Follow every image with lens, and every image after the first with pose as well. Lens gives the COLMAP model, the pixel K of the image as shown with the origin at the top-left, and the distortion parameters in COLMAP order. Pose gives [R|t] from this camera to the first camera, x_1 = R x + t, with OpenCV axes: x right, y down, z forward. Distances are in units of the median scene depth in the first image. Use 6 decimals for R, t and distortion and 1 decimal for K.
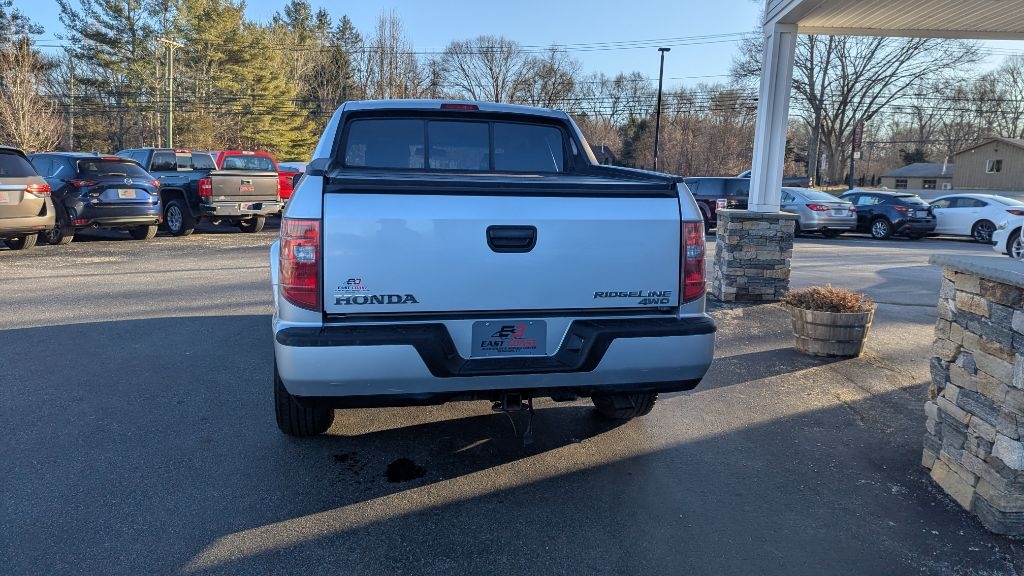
lens RADIAL K [[726.9, 0, 522.7], [0, 726.9, 270.9], [0, 0, 1]] dist [0.066481, -0.063960]
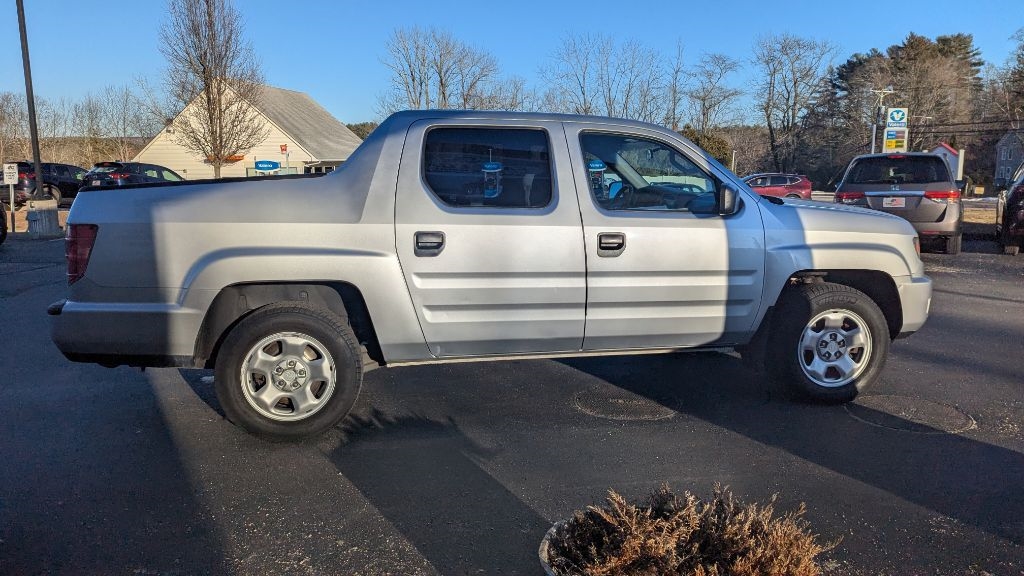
lens RADIAL K [[726.9, 0, 519.3], [0, 726.9, 267.2], [0, 0, 1]] dist [0.066481, -0.063960]
pose [[-0.030766, 0.108784, -0.993589, 0.309581], [-0.118998, 0.986591, 0.111703, -0.047921], [0.992418, 0.121672, -0.017409, 0.380853]]
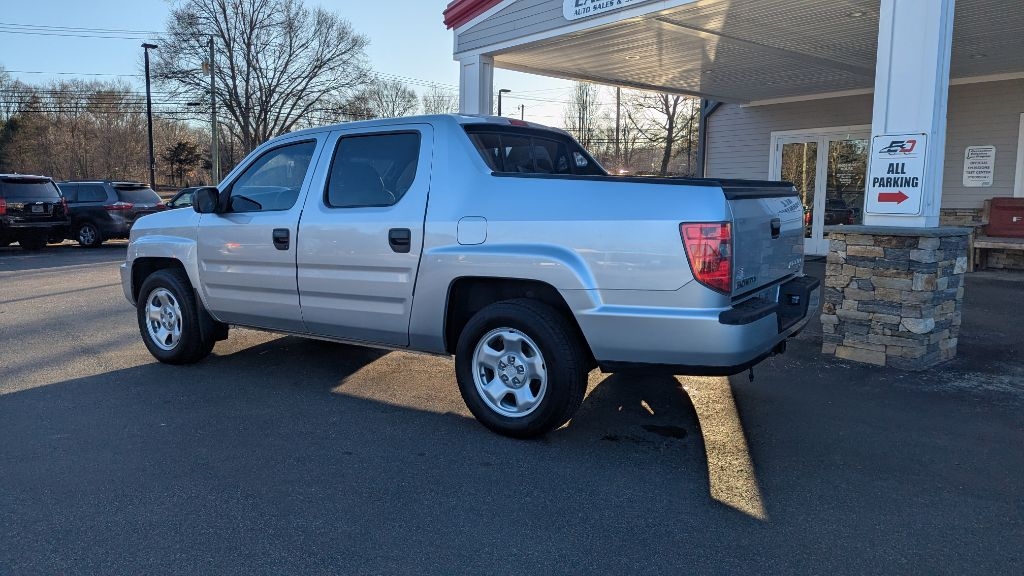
lens RADIAL K [[726.9, 0, 507.9], [0, 726.9, 278.4], [0, 0, 1]] dist [0.066481, -0.063960]
pose [[0.719038, -0.108398, 0.686465, -0.268637], [0.107781, 0.993203, 0.043939, -0.013213], [-0.686562, 0.042394, 0.725834, 0.069948]]
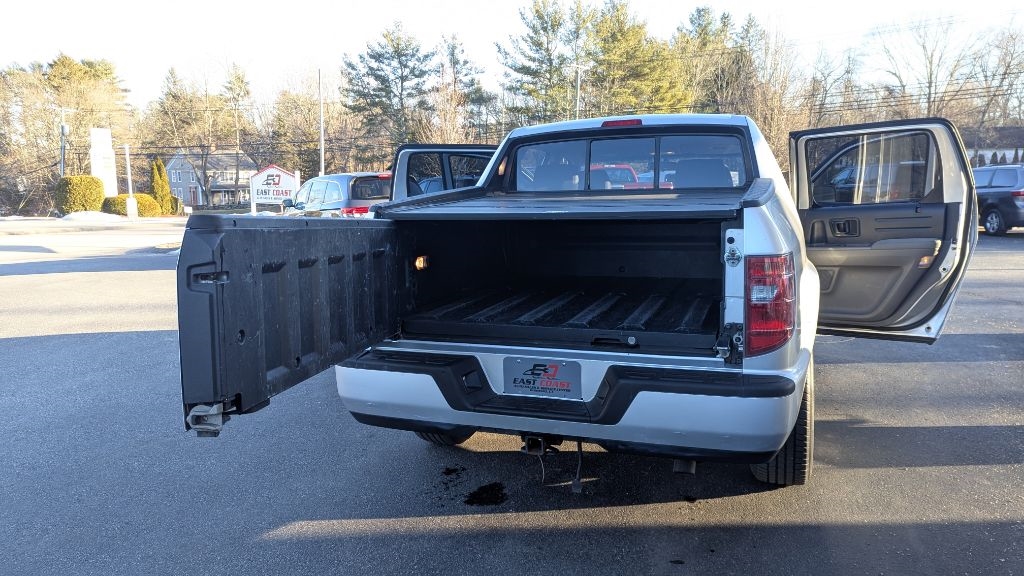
lens RADIAL K [[726.9, 0, 501.3], [0, 726.9, 283.0], [0, 0, 1]] dist [0.066481, -0.063960]
pose [[0.844469, 0.035243, -0.534444, 0.090796], [-0.029509, 0.999379, 0.019275, -0.009747], [0.534792, -0.000507, 0.844984, 0.035646]]
